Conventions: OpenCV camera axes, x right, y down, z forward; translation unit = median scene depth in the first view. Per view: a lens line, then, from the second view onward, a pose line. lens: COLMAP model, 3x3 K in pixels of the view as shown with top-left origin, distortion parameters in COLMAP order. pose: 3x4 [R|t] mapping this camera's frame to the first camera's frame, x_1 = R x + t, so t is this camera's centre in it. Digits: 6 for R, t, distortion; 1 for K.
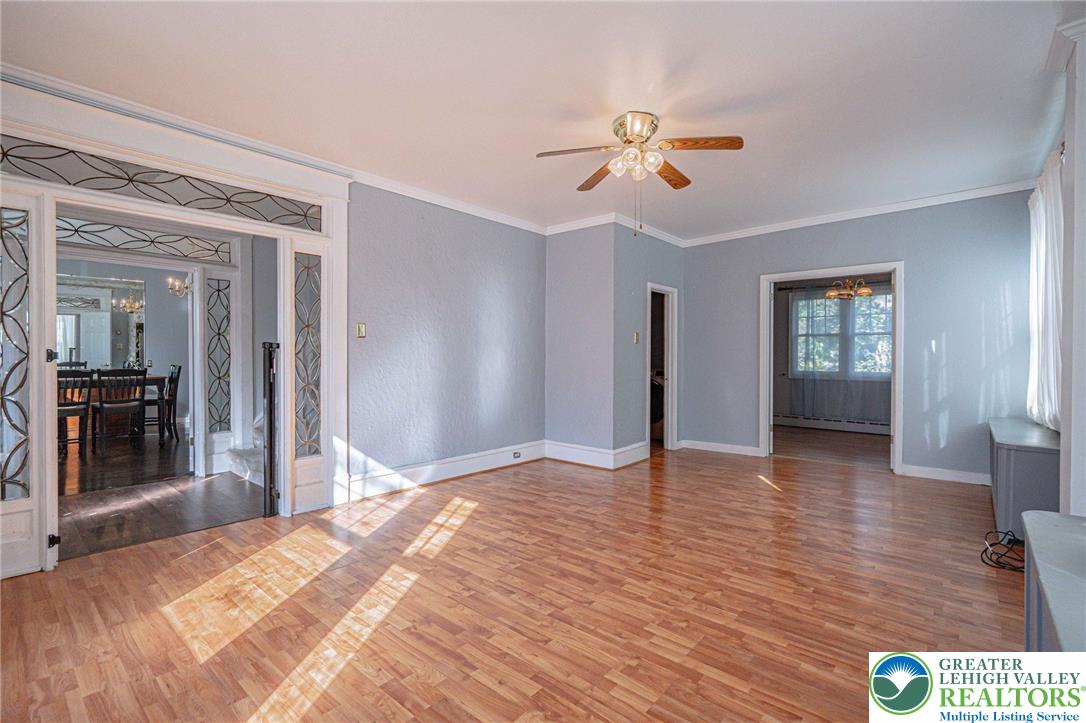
lens RADIAL K [[497.9, 0, 545.7], [0, 497.9, 362.0], [0, 0, 1]] dist [-0.000263, 0.002901]
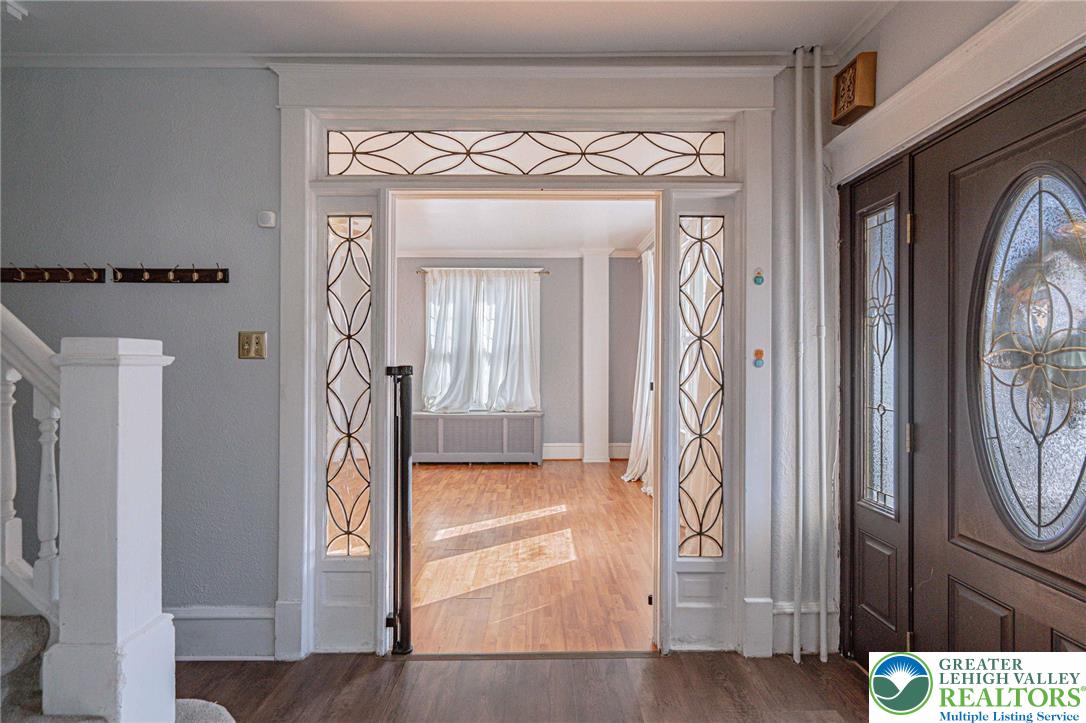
lens RADIAL K [[497.9, 0, 542.7], [0, 497.9, 362.7], [0, 0, 1]] dist [-0.000263, 0.002901]
pose [[-0.663779, -0.000345, 0.747928, -1.474619], [0.006374, 0.999961, 0.006118, -0.052030], [-0.747901, 0.008828, -0.663751, 1.678473]]
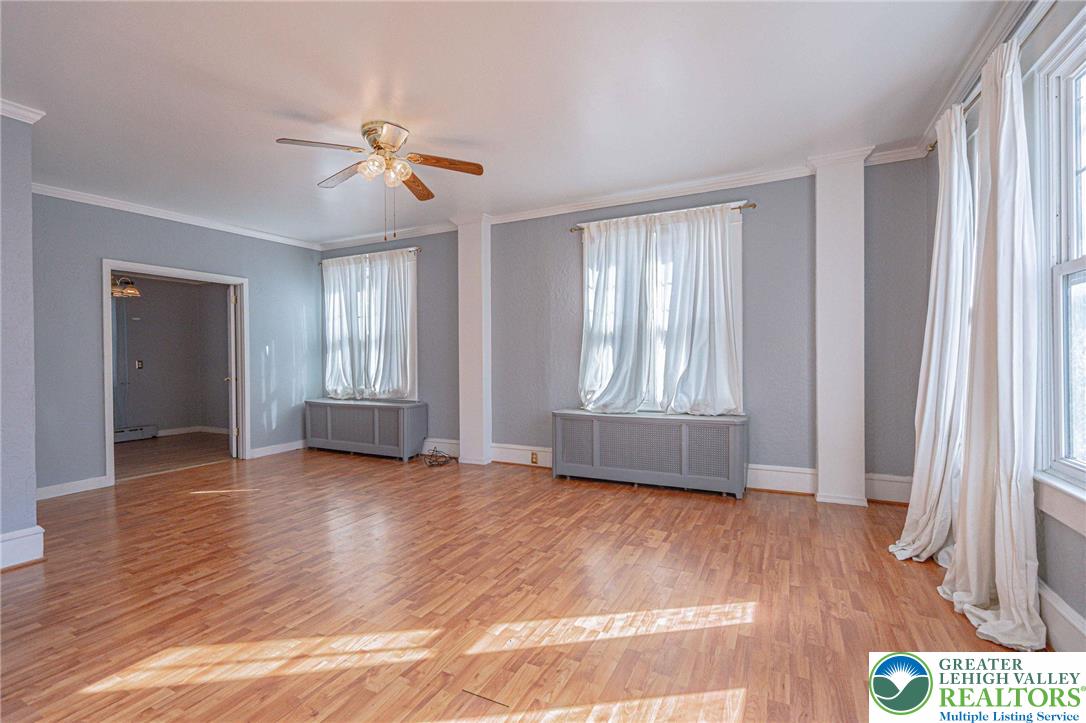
lens RADIAL K [[497.9, 0, 534.1], [0, 497.9, 360.7], [0, 0, 1]] dist [-0.000263, 0.002901]
pose [[-0.250214, -0.002589, 0.968187, -1.026283], [0.019511, 0.999780, 0.007716, -0.002595], [-0.967994, 0.020821, -0.250109, 1.108512]]
